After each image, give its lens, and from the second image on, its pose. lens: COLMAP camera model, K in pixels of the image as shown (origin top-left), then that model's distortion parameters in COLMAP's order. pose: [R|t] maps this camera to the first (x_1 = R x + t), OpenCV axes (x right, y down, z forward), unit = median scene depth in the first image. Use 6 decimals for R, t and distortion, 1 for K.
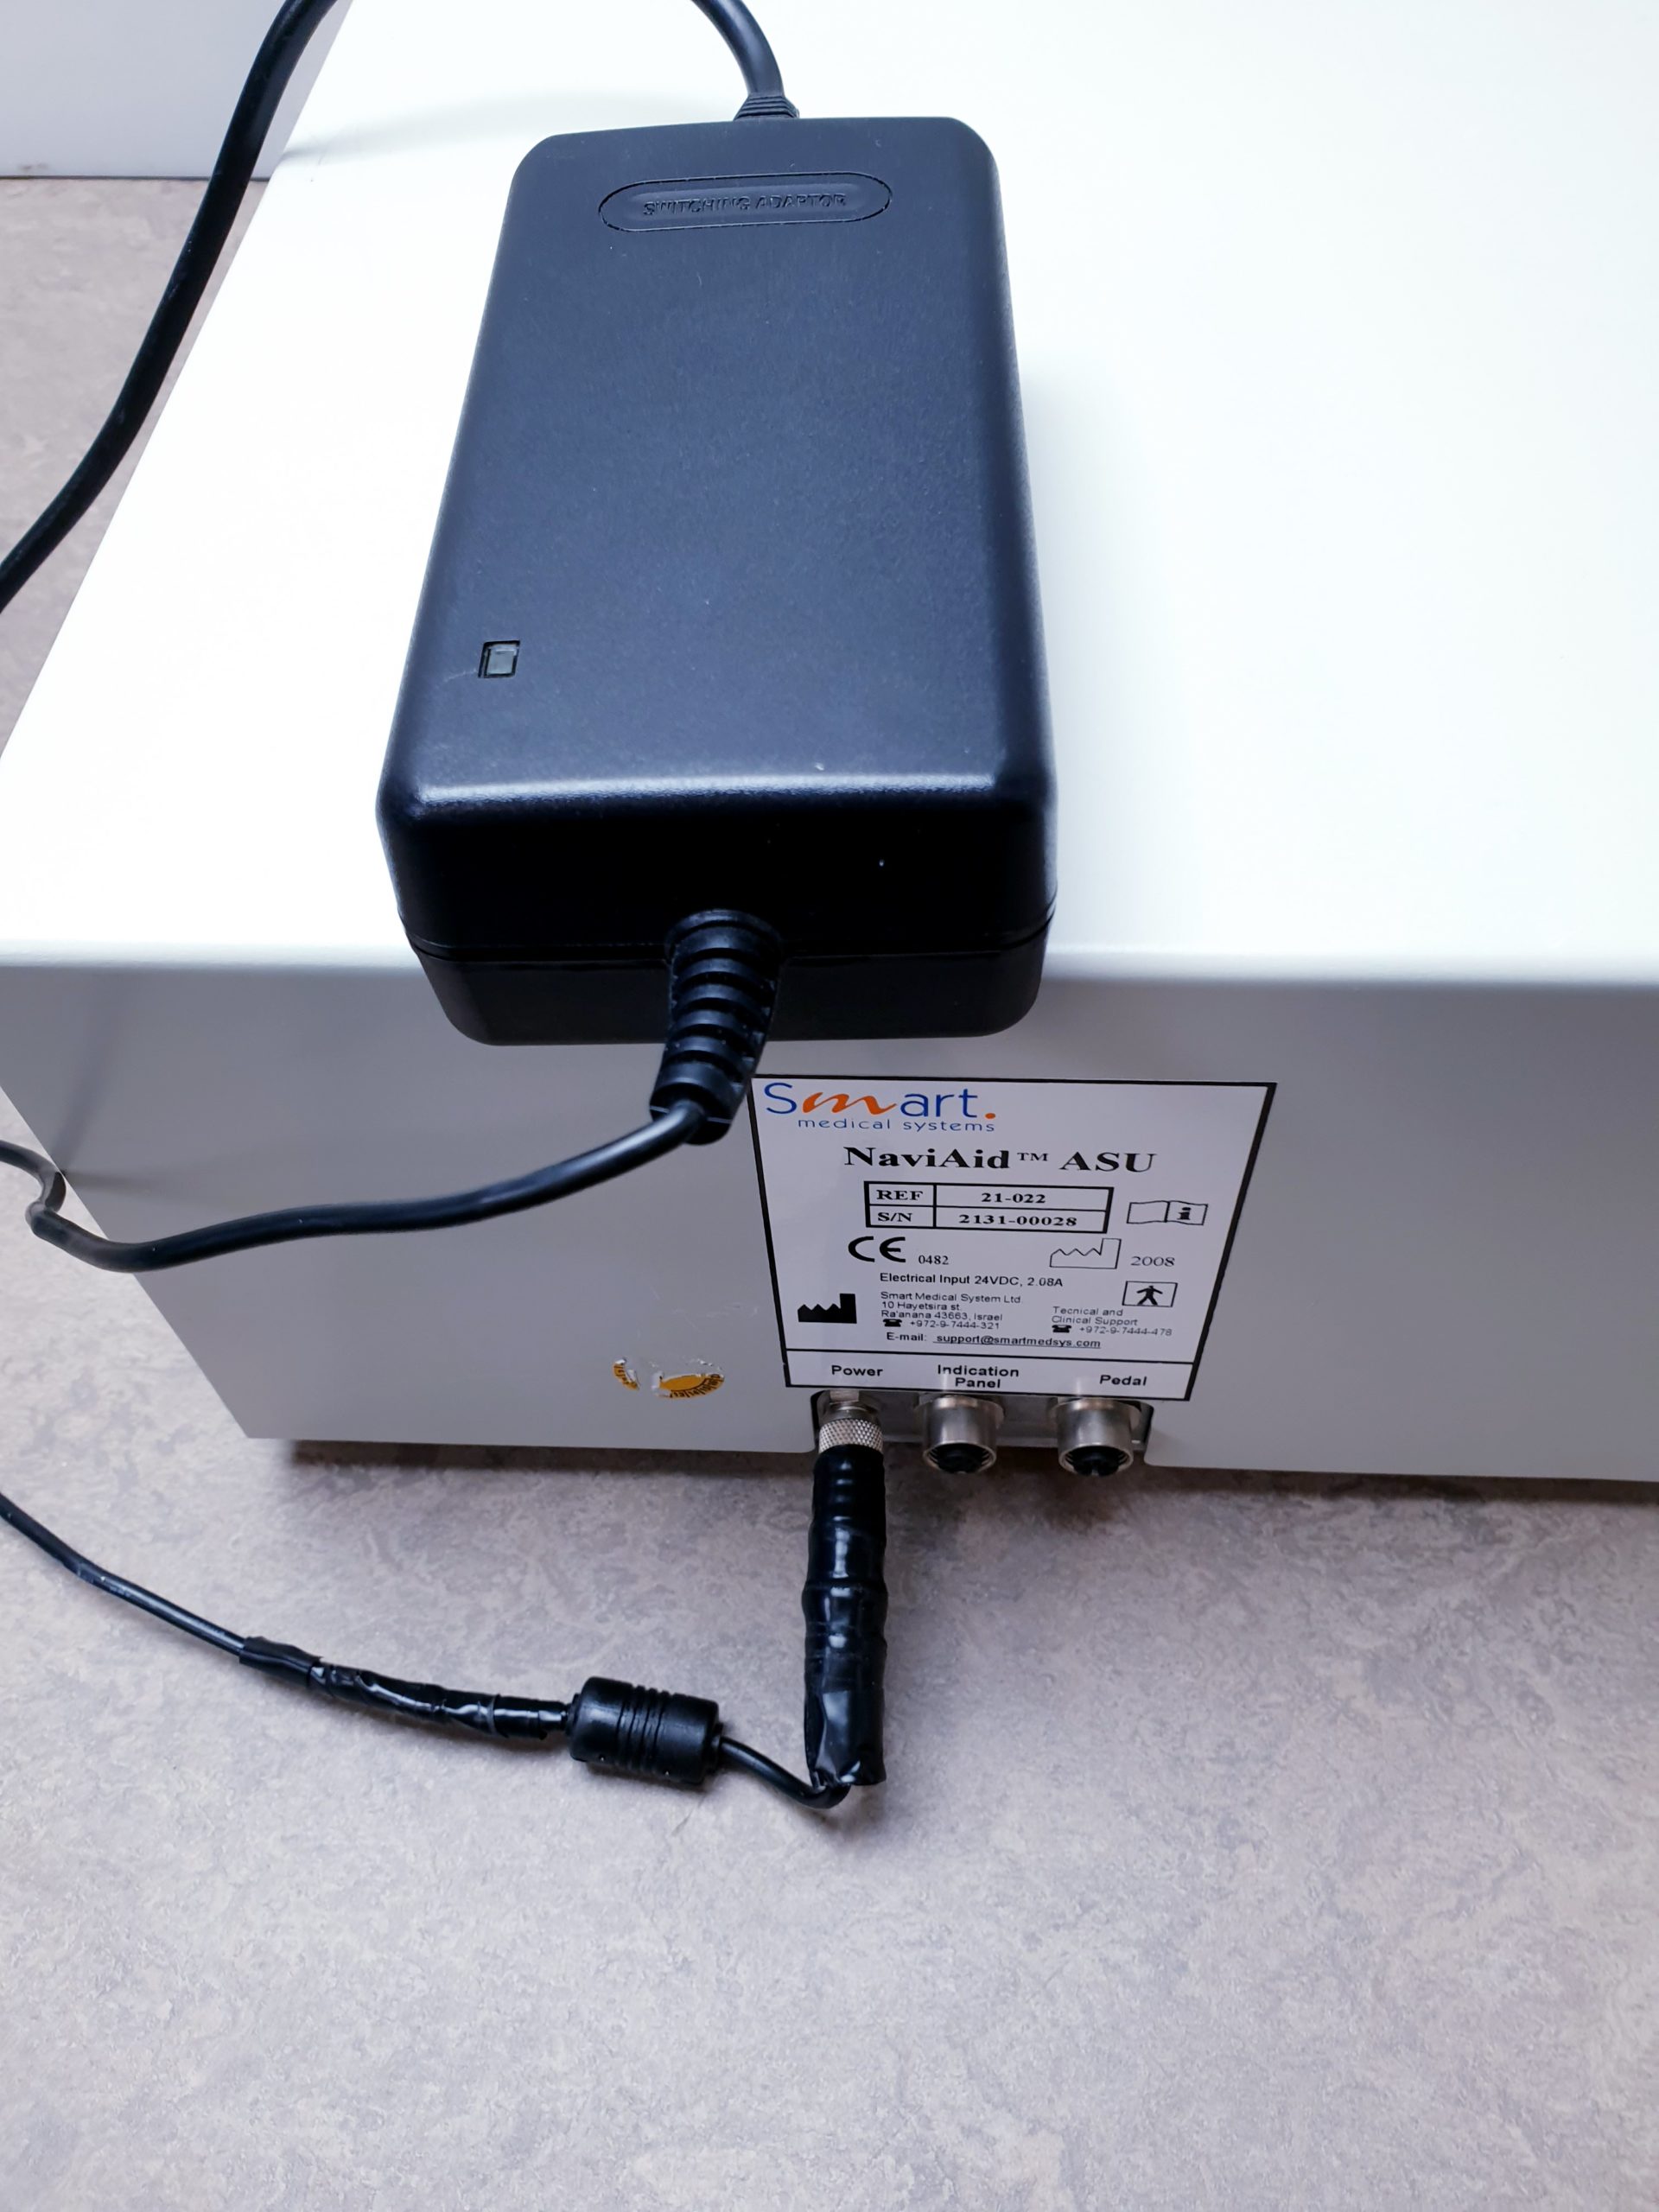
lens RADIAL K [[1783.1, 0, 842.9], [0, 1783.1, 1102.7], [0, 0, 1]] dist [-0.003393, 0.000925]
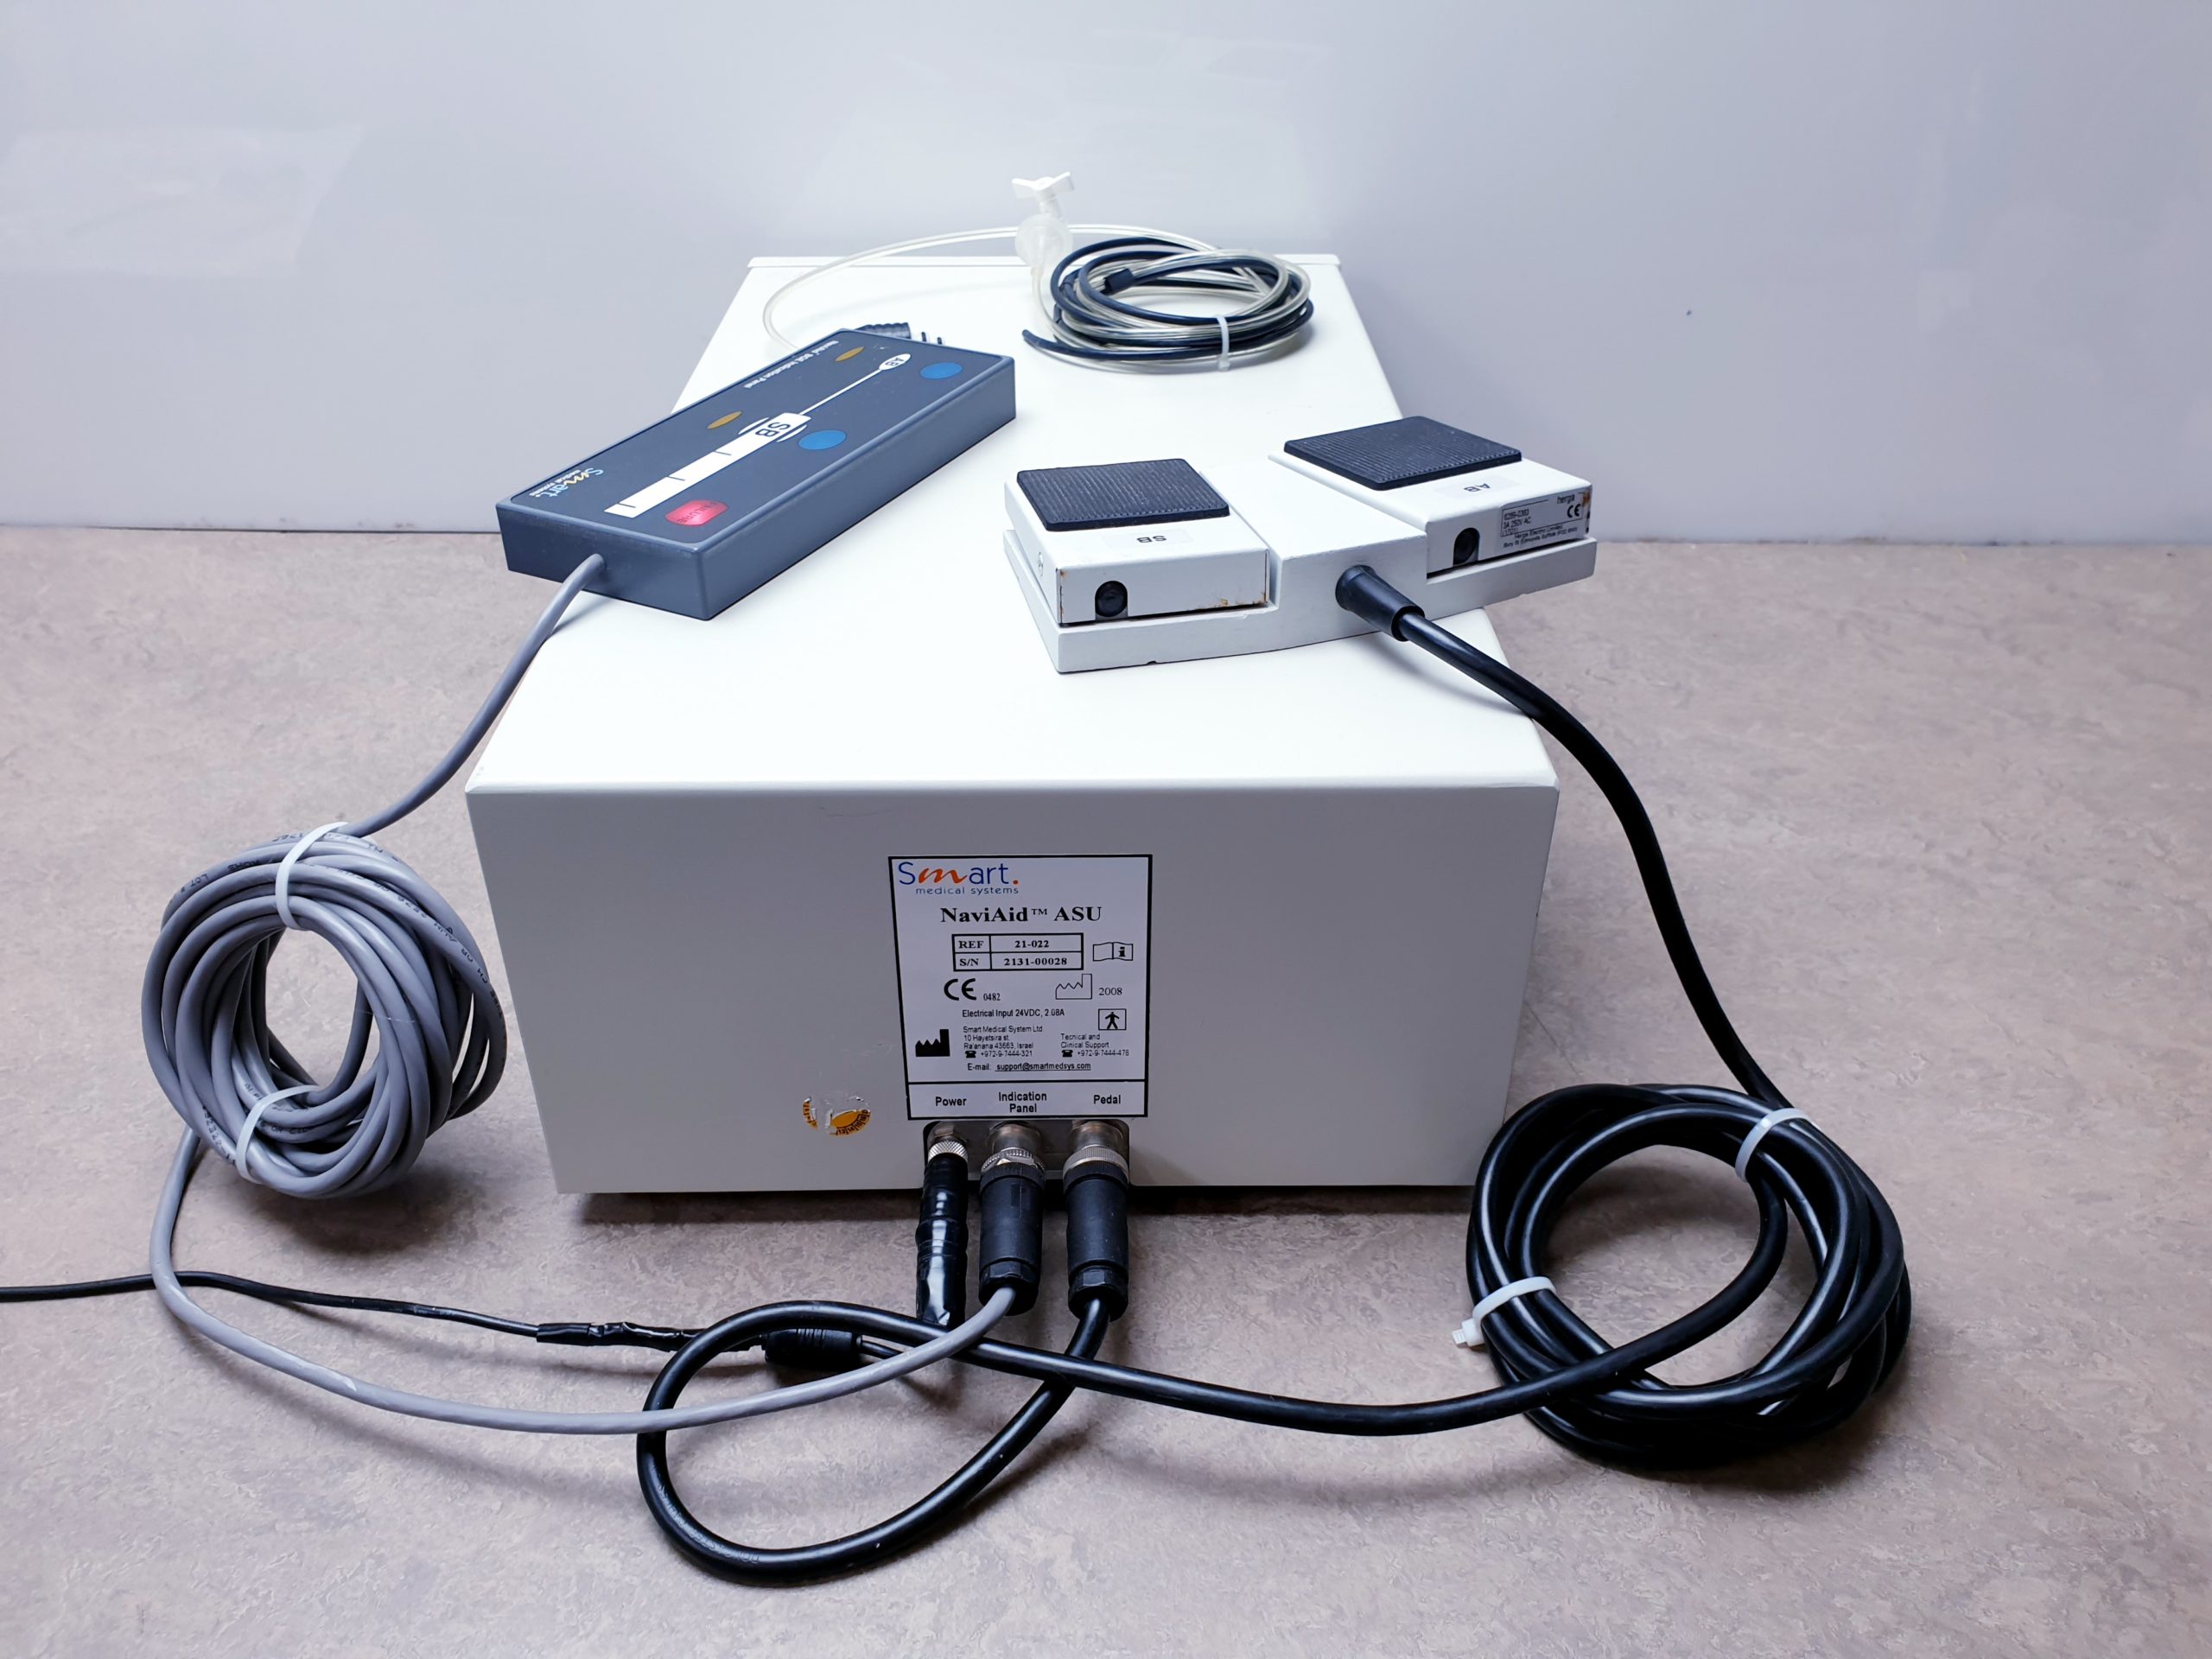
lens RADIAL K [[1783.1, 0, 1100.1], [0, 1783.1, 828.1], [0, 0, 1]] dist [-0.003393, 0.000925]
pose [[0.997680, 0.002803, 0.068023, 0.034722], [0.021606, 0.934464, -0.355402, 0.533770], [-0.064562, 0.356047, 0.932235, -0.697737]]
